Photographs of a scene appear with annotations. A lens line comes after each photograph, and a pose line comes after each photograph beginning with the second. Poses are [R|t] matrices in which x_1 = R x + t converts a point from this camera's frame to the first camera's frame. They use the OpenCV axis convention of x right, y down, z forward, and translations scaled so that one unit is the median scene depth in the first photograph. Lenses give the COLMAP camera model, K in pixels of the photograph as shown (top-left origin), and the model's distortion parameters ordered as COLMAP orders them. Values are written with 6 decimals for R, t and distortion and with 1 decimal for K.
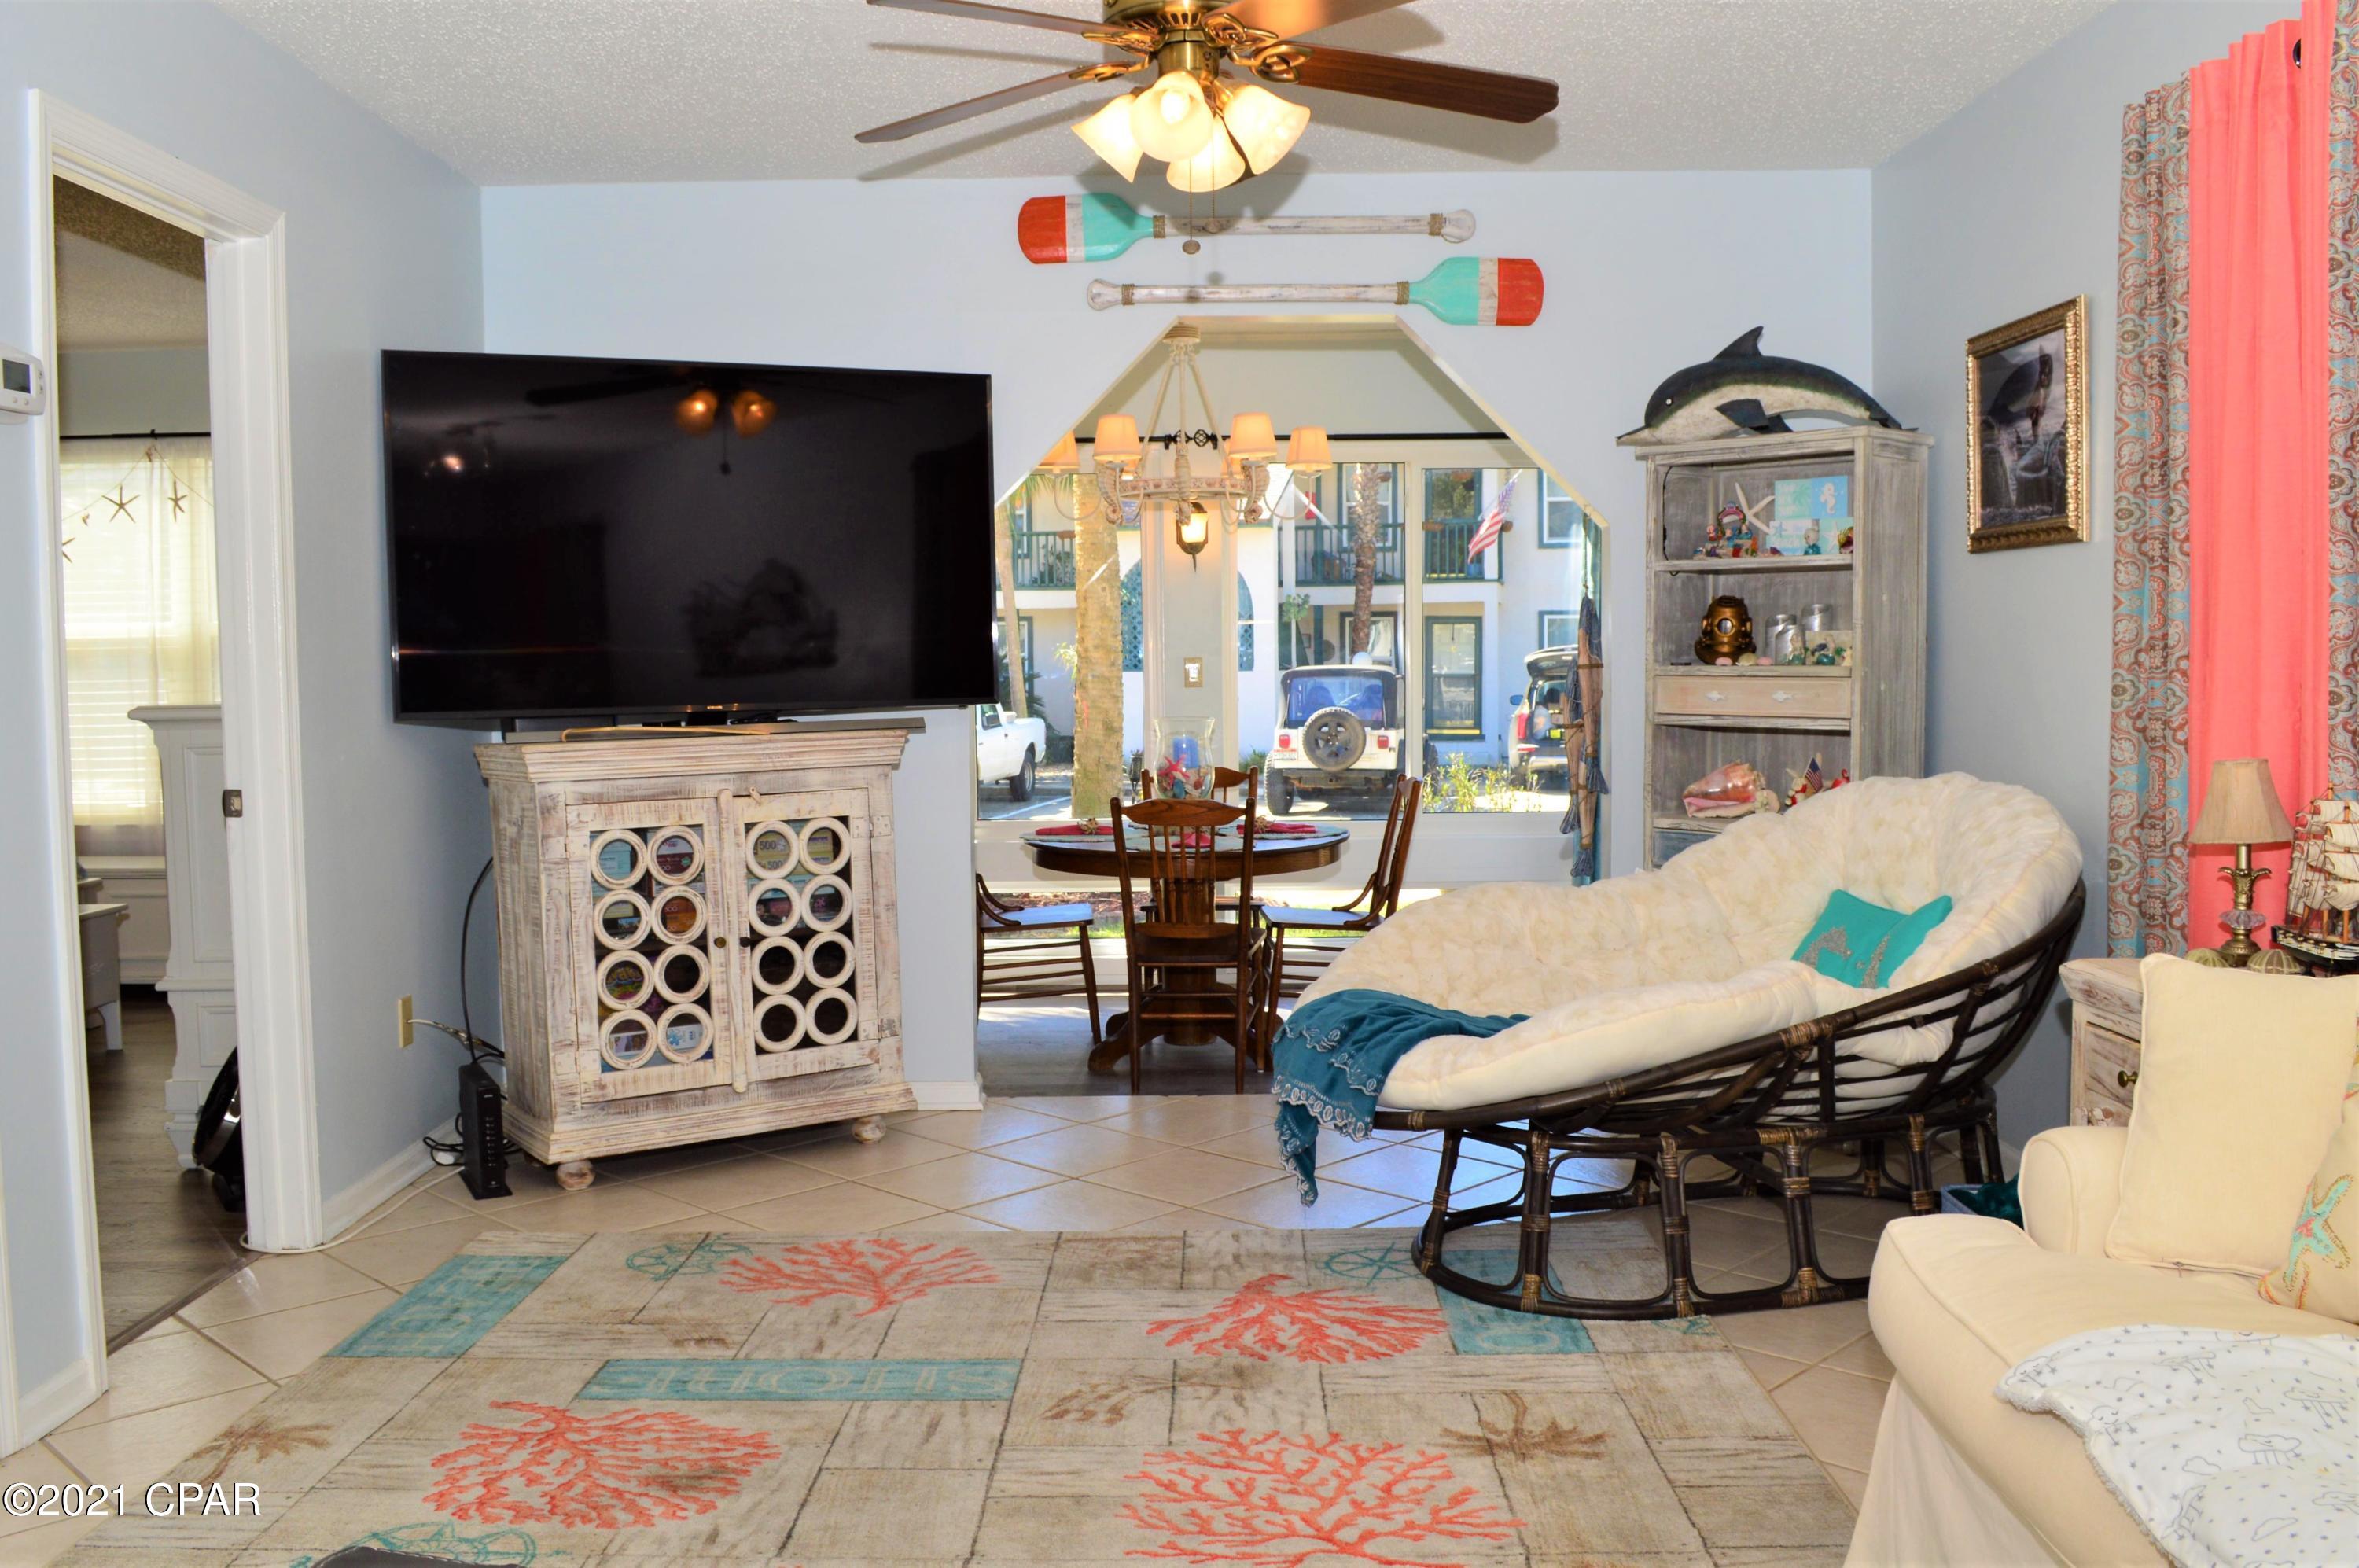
lens RADIAL K [[1932.0, 0, 1181.6], [0, 1932.0, 781.5], [0, 0, 1]] dist [-0.085864, 0.002828]
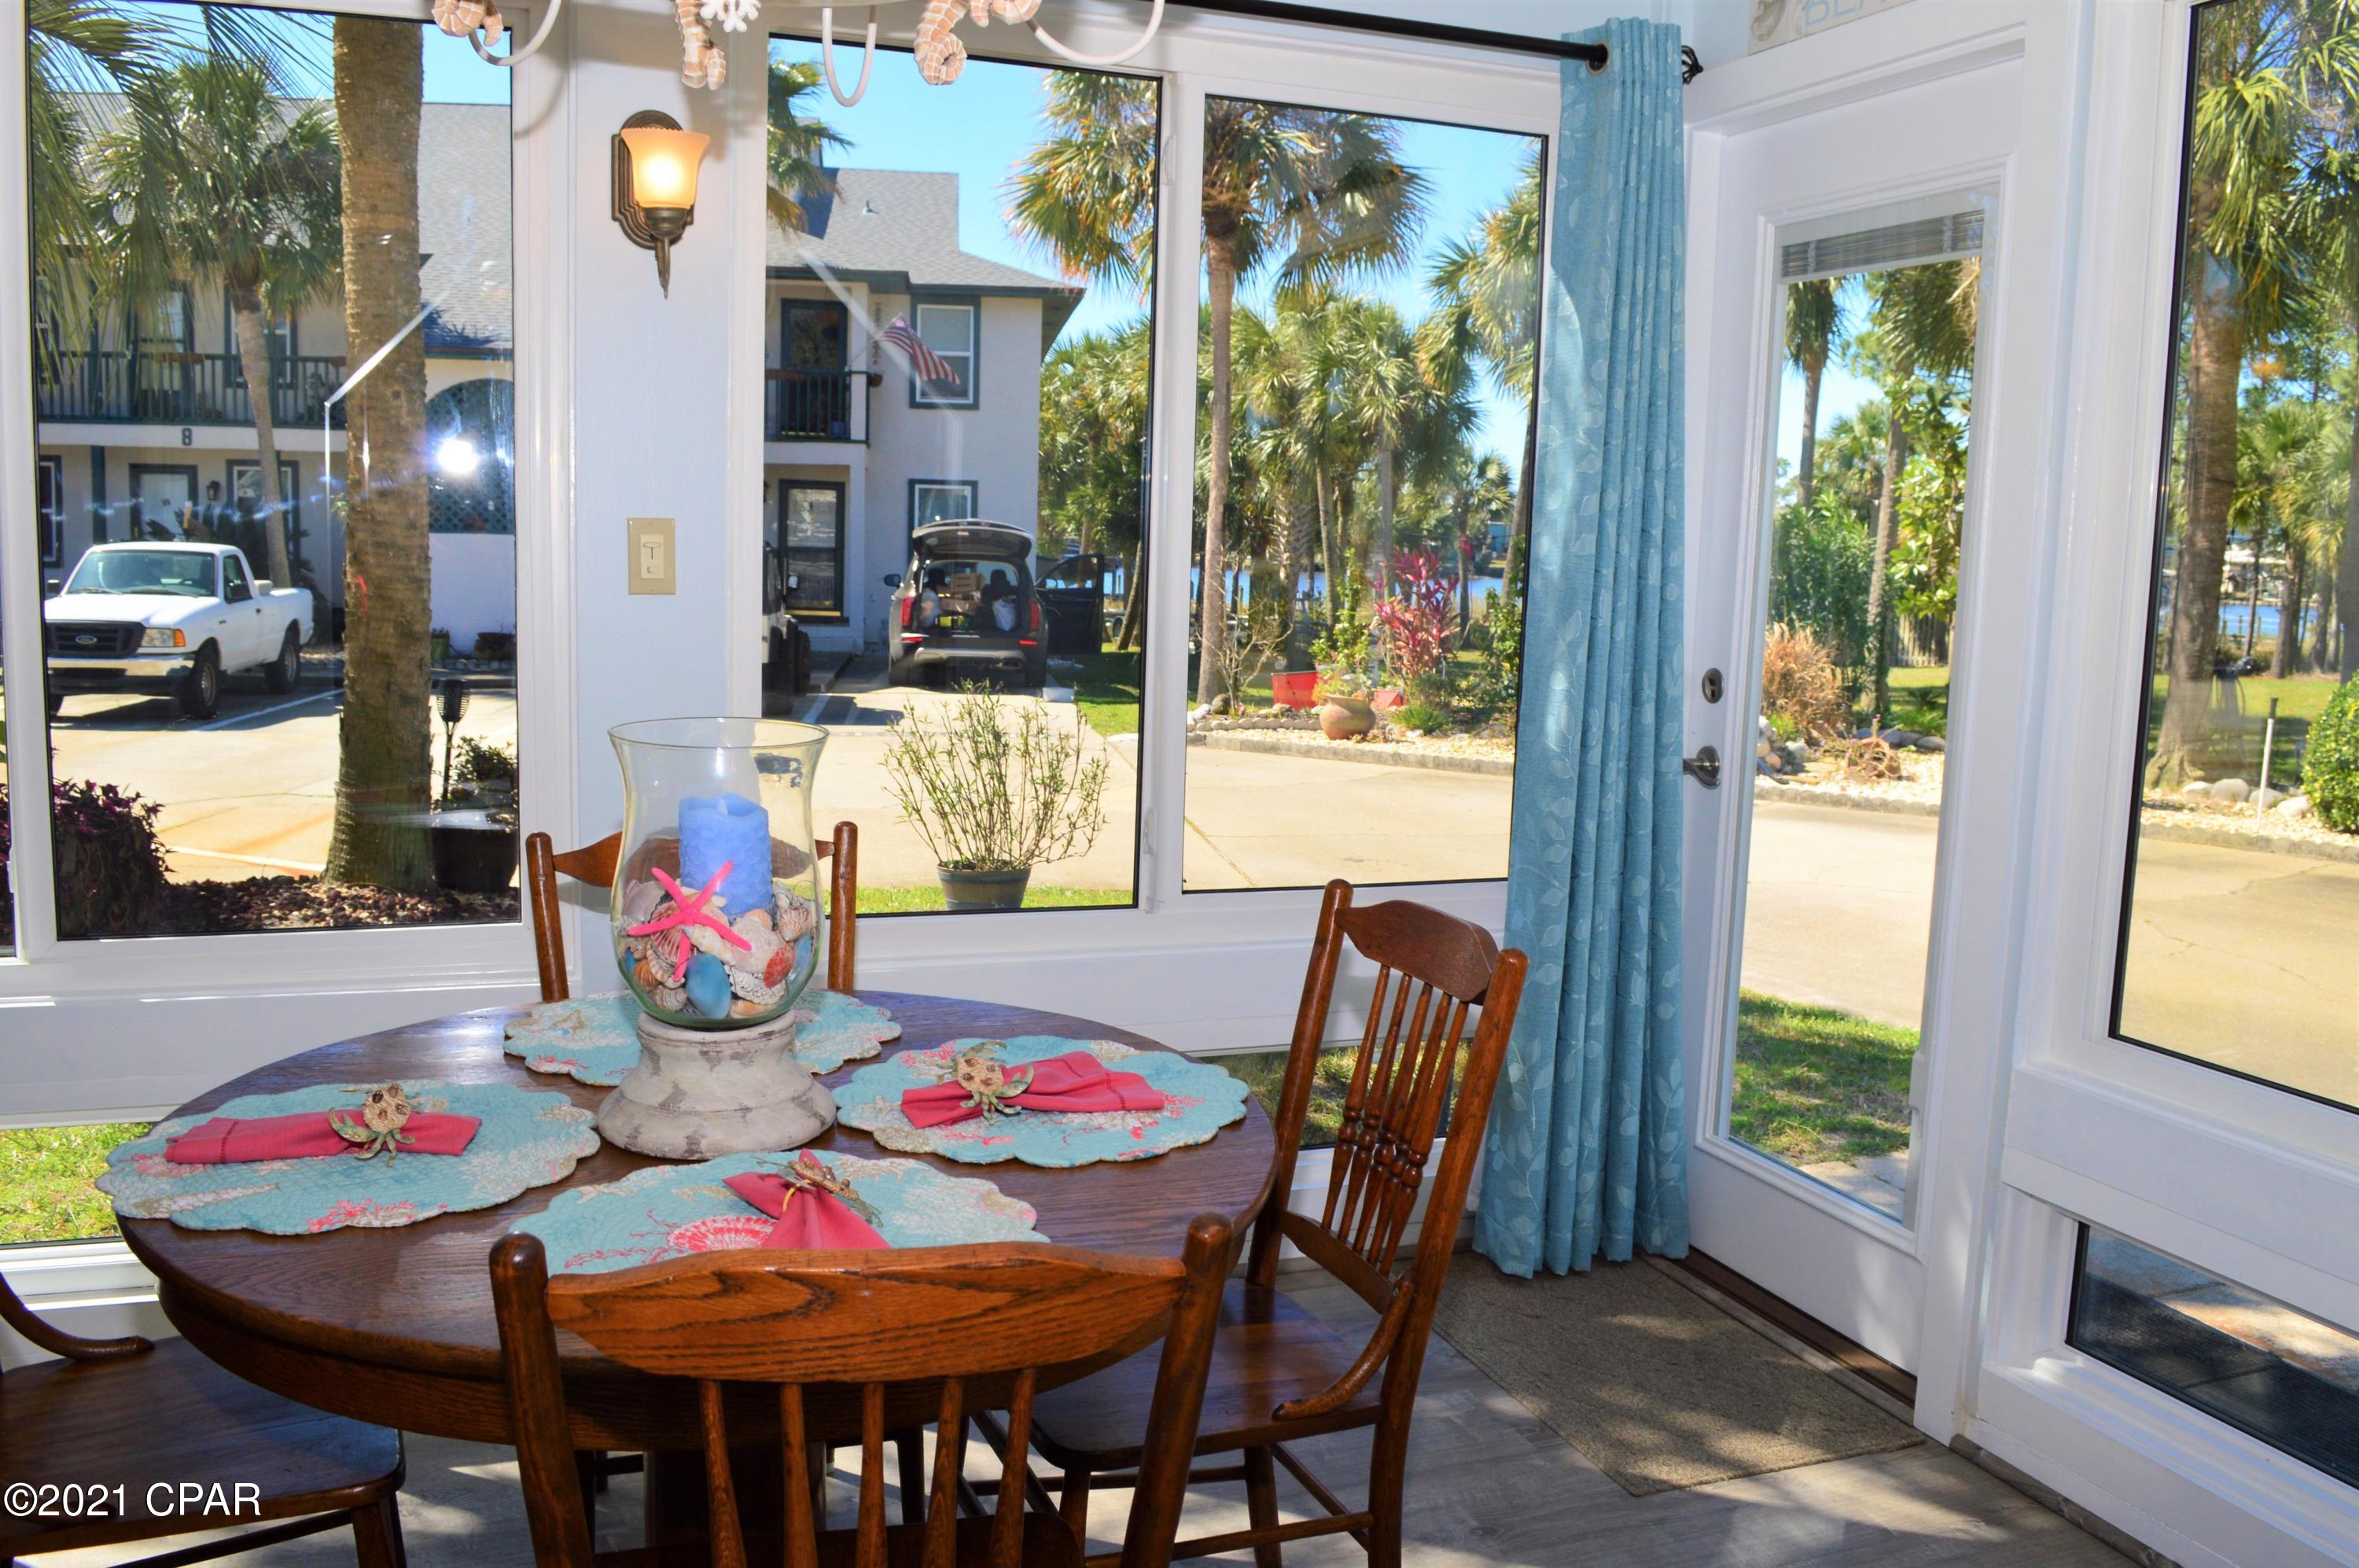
lens RADIAL K [[1932.0, 0, 1178.0], [0, 1932.0, 780.1], [0, 0, 1]] dist [-0.085864, 0.002828]
pose [[0.938241, -0.005115, 0.345944, -0.040443], [-0.017528, 0.997904, 0.062291, -0.053444], [-0.345537, -0.064508, 0.936185, 0.843626]]
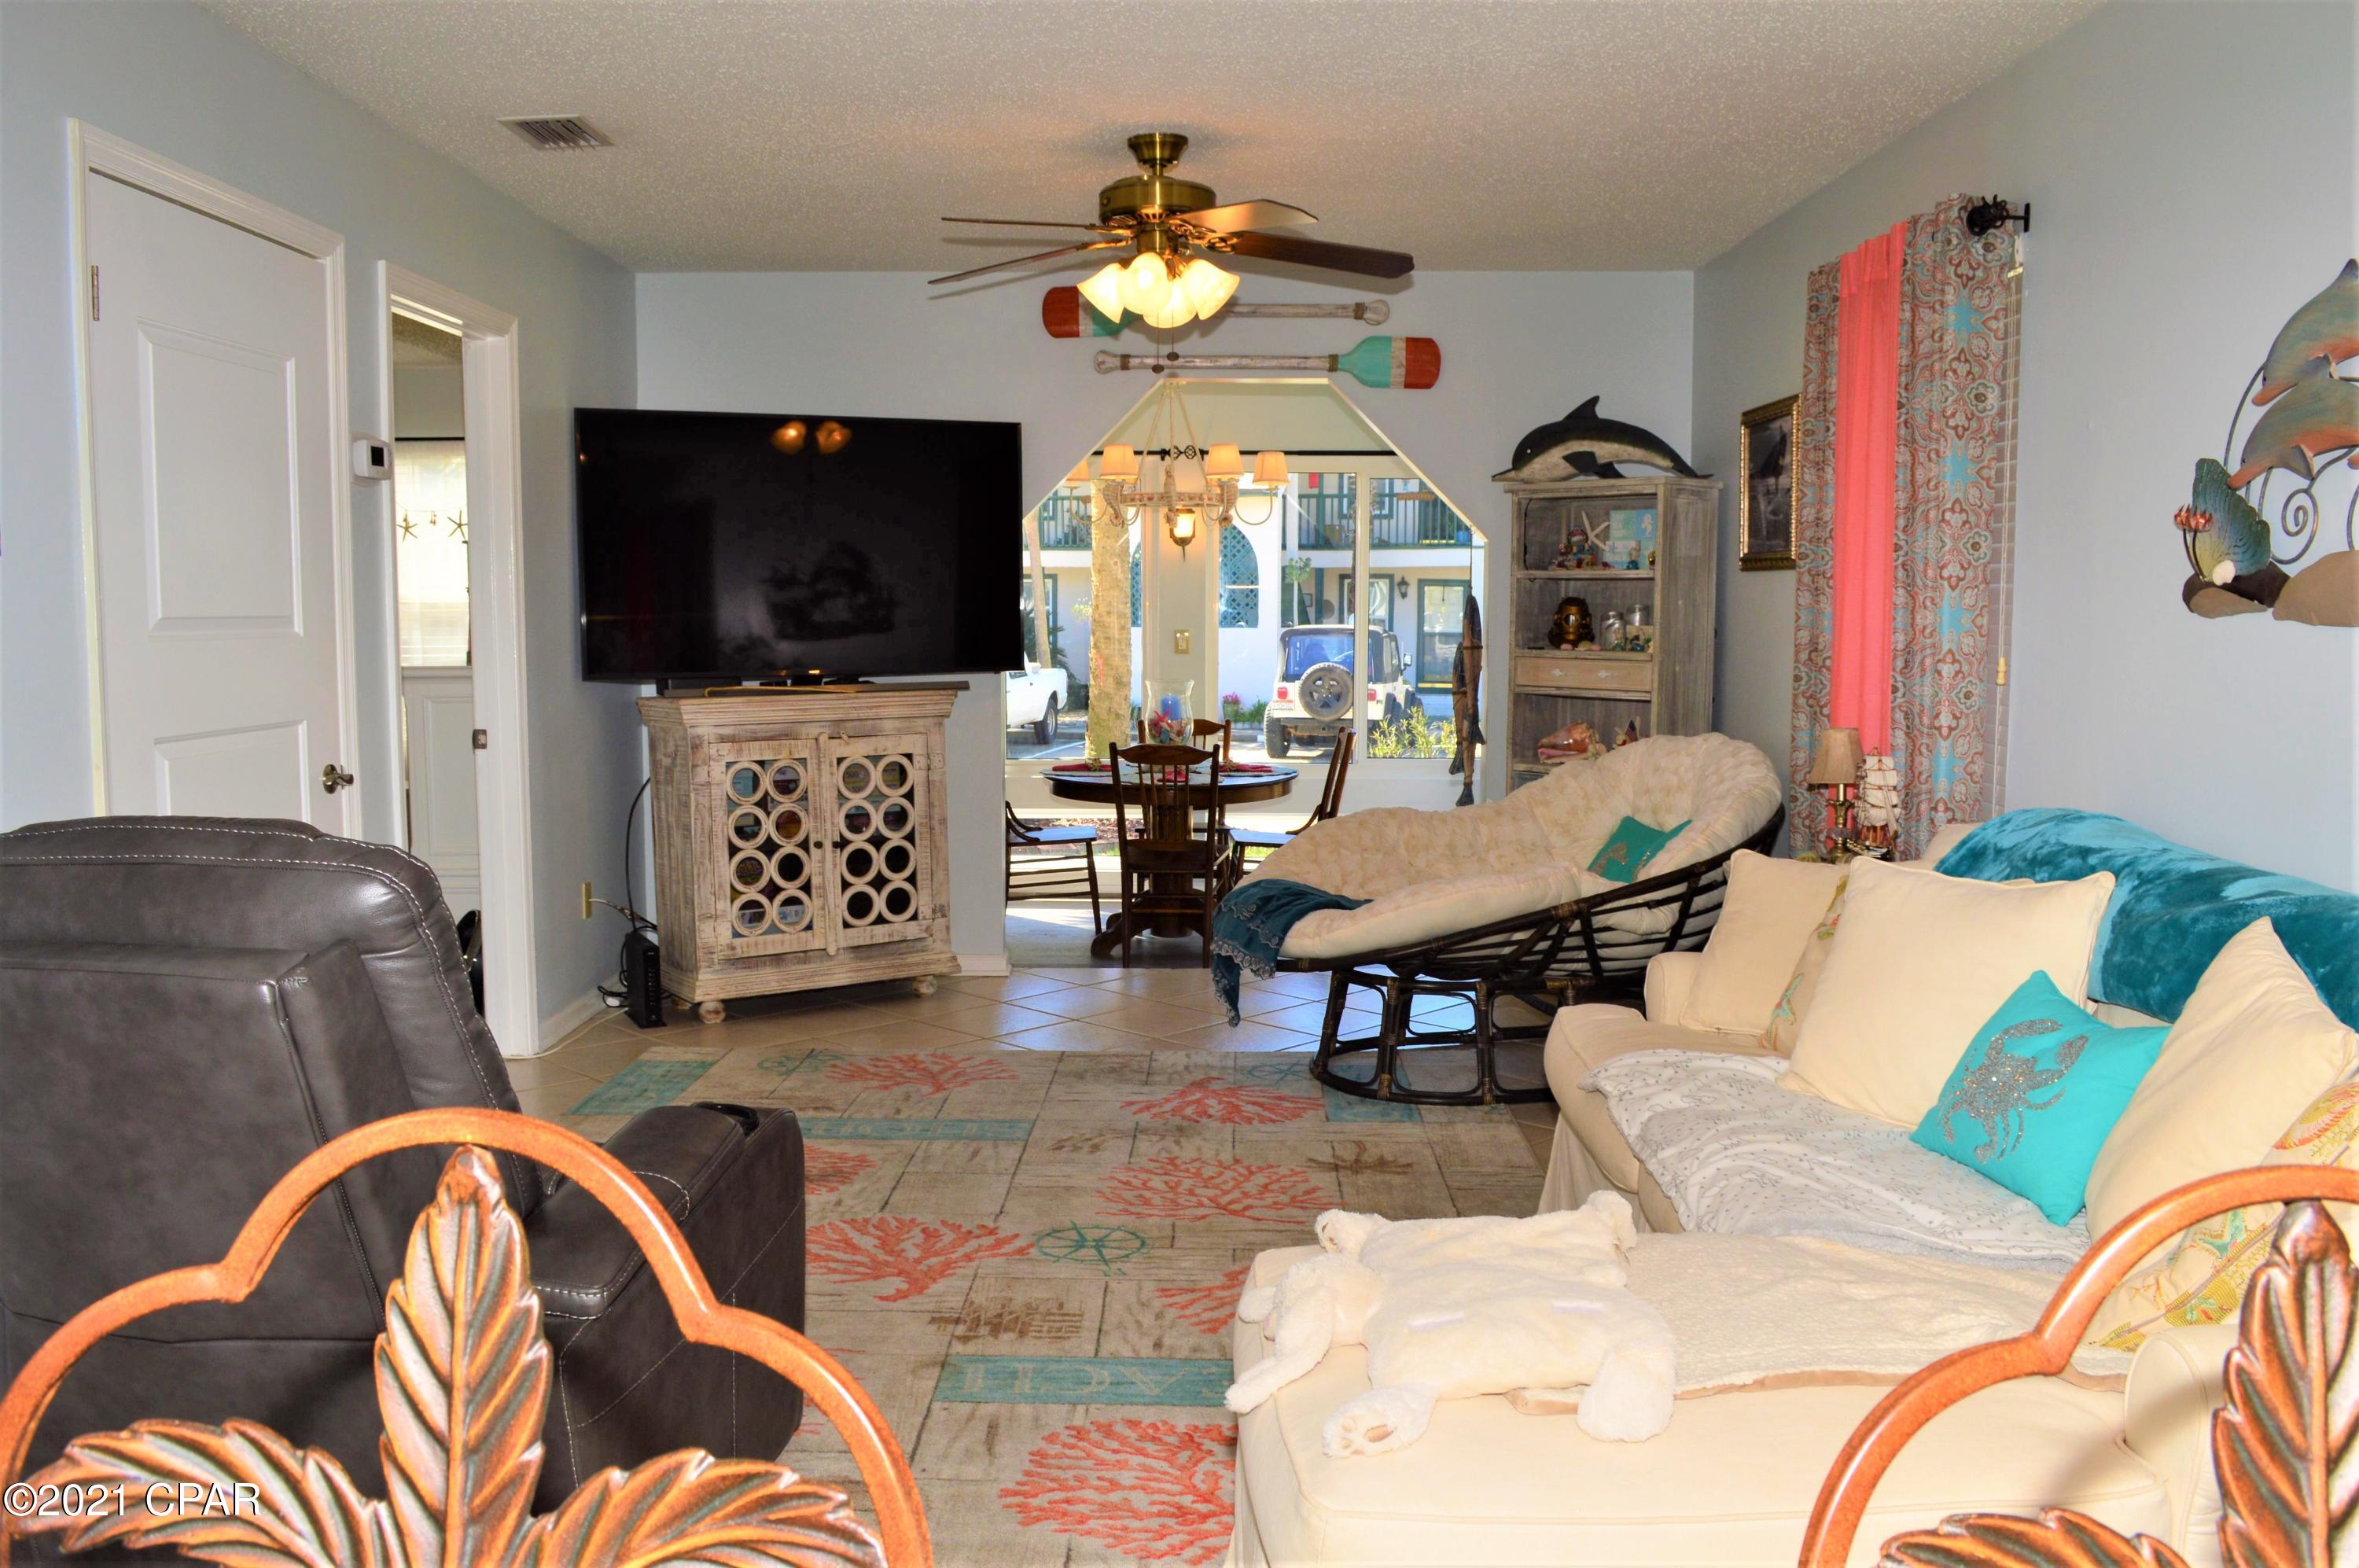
lens RADIAL K [[1932.0, 0, 1176.8], [0, 1932.0, 787.2], [0, 0, 1]] dist [-0.085864, 0.002828]
pose [[0.999799, 0.013662, -0.014704, 0.034471], [-0.013196, 0.999422, 0.031345, -0.003576], [0.015123, -0.031145, 0.999400, -0.366630]]
